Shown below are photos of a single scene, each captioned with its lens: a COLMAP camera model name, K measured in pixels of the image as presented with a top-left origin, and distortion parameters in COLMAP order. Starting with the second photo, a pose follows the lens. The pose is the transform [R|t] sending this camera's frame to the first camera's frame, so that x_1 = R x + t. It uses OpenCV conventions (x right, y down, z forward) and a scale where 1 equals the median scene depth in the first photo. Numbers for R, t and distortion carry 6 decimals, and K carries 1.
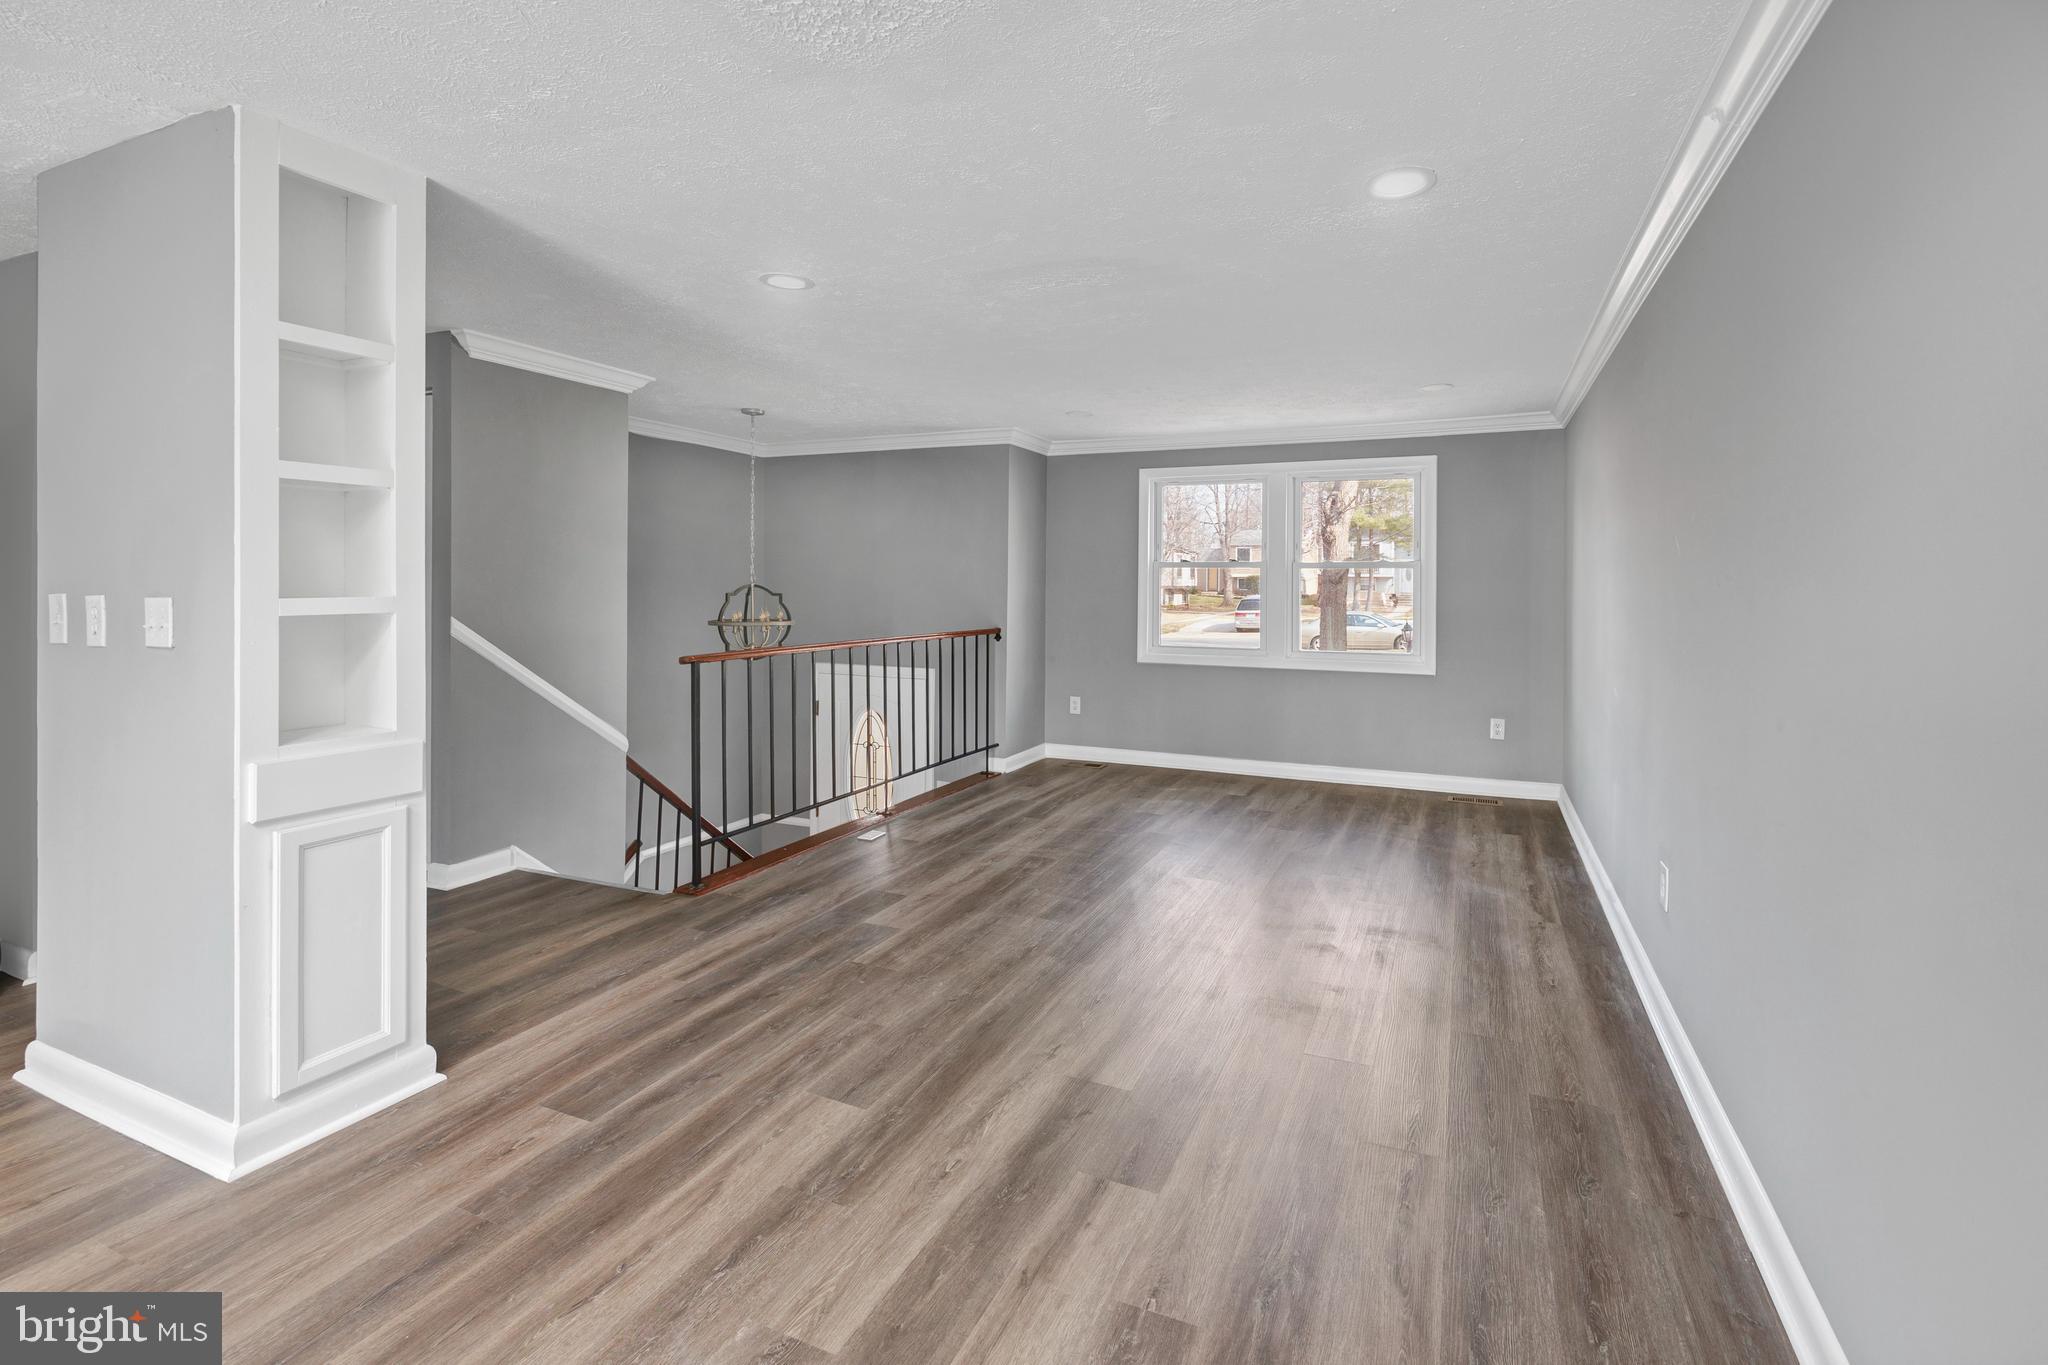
lens RADIAL K [[875.6, 0, 1074.9], [0, 875.6, 590.9], [0, 0, 1]] dist [-0.004144, 0.000613]
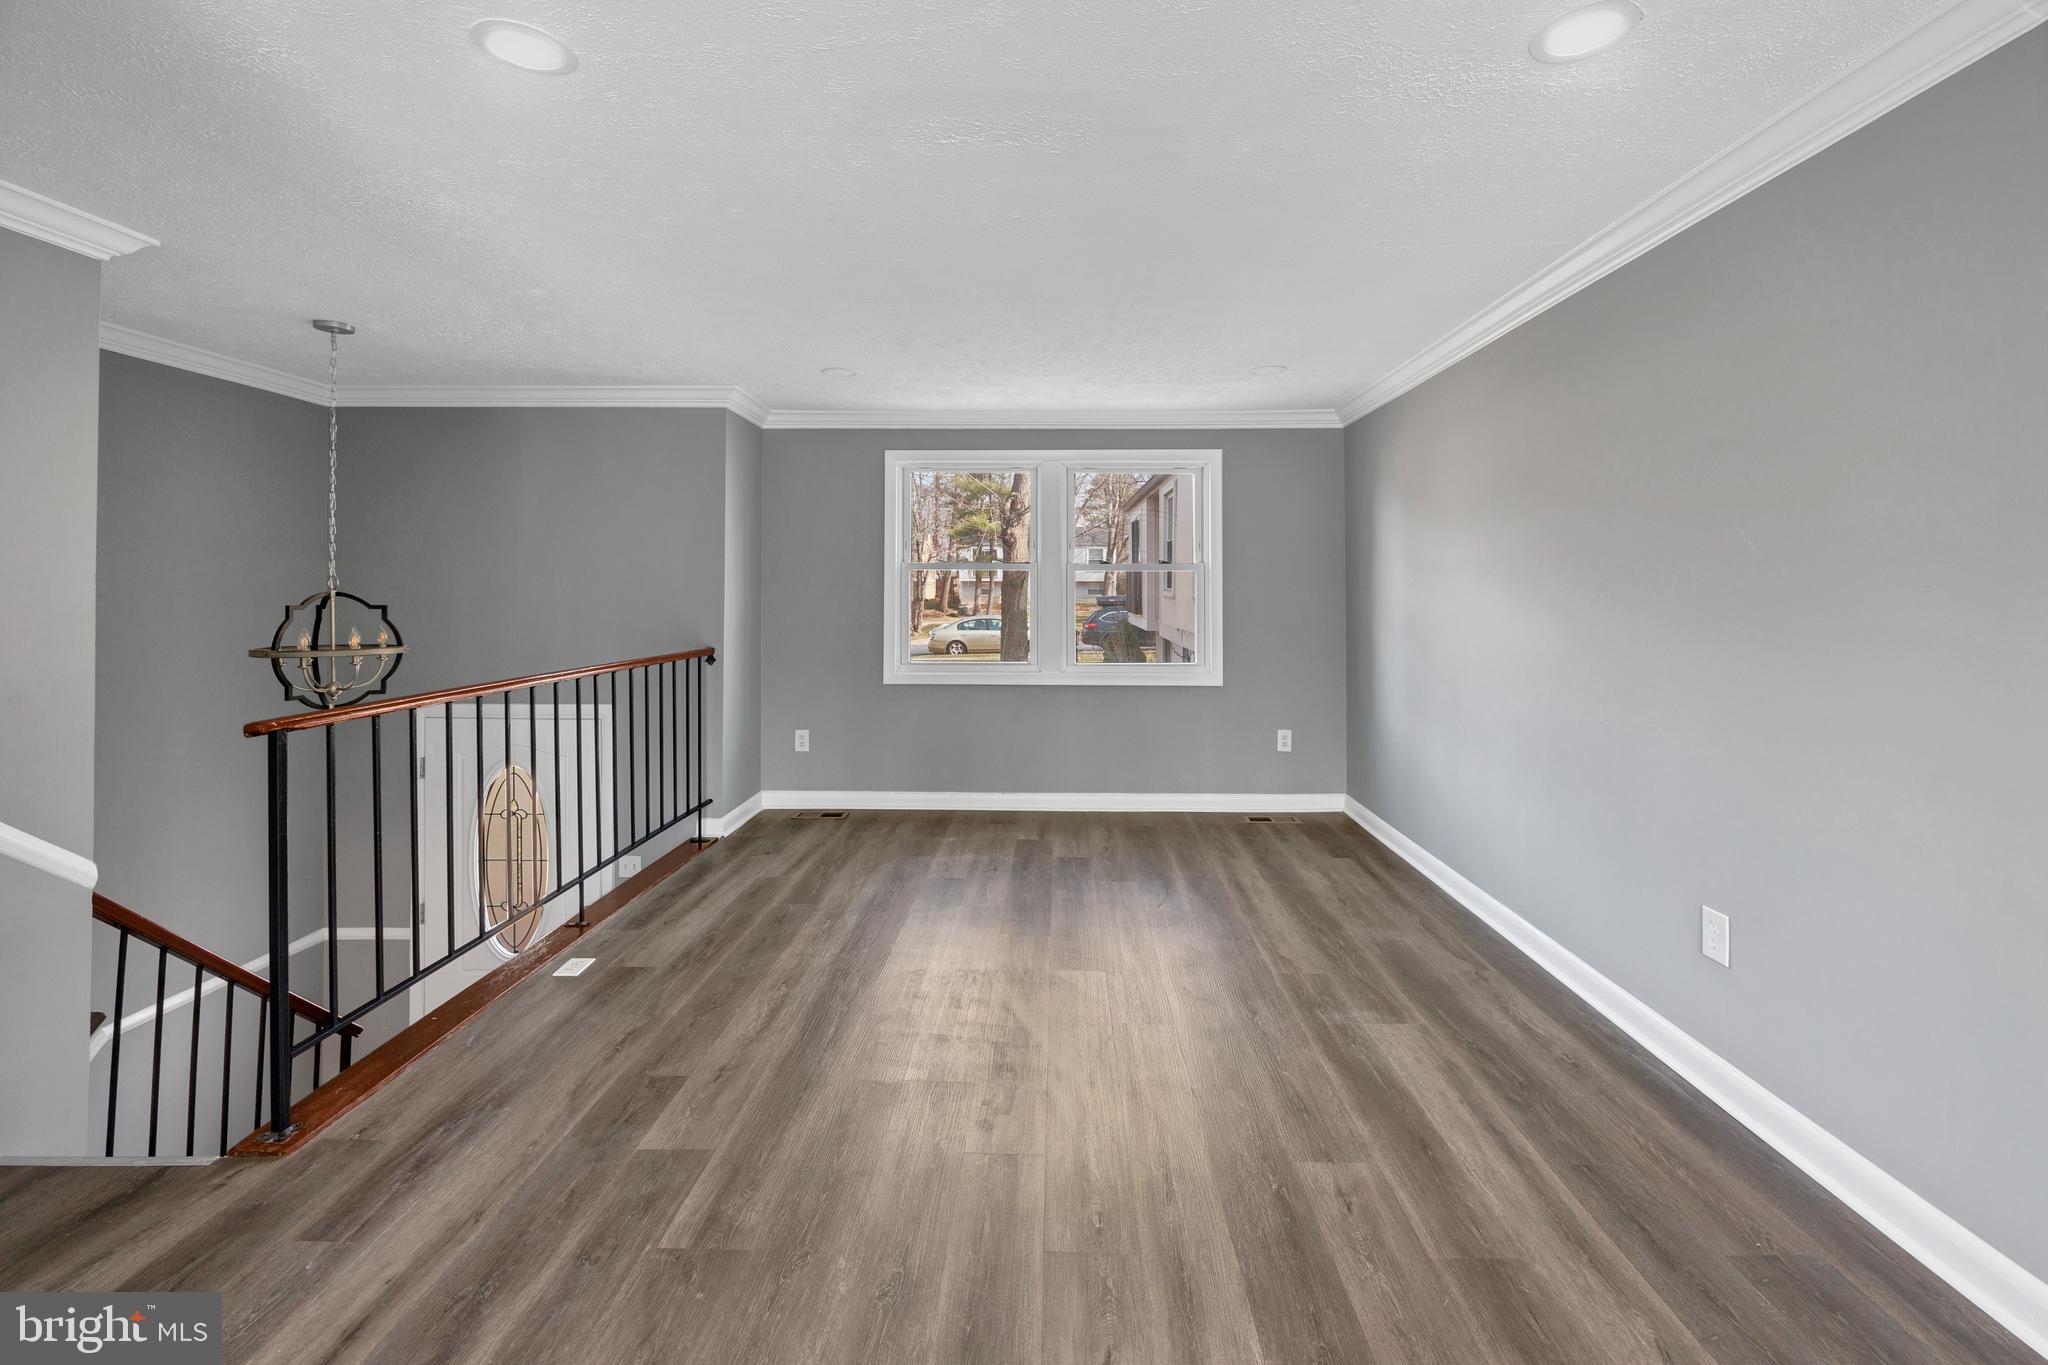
lens RADIAL K [[875.6, 0, 999.9], [0, 875.6, 586.8], [0, 0, 1]] dist [-0.004144, 0.000613]
pose [[0.930875, -0.002688, 0.365328, -0.149087], [0.006304, 0.999942, -0.008706, -0.002560], [-0.365284, 0.010408, 0.930838, 0.222542]]
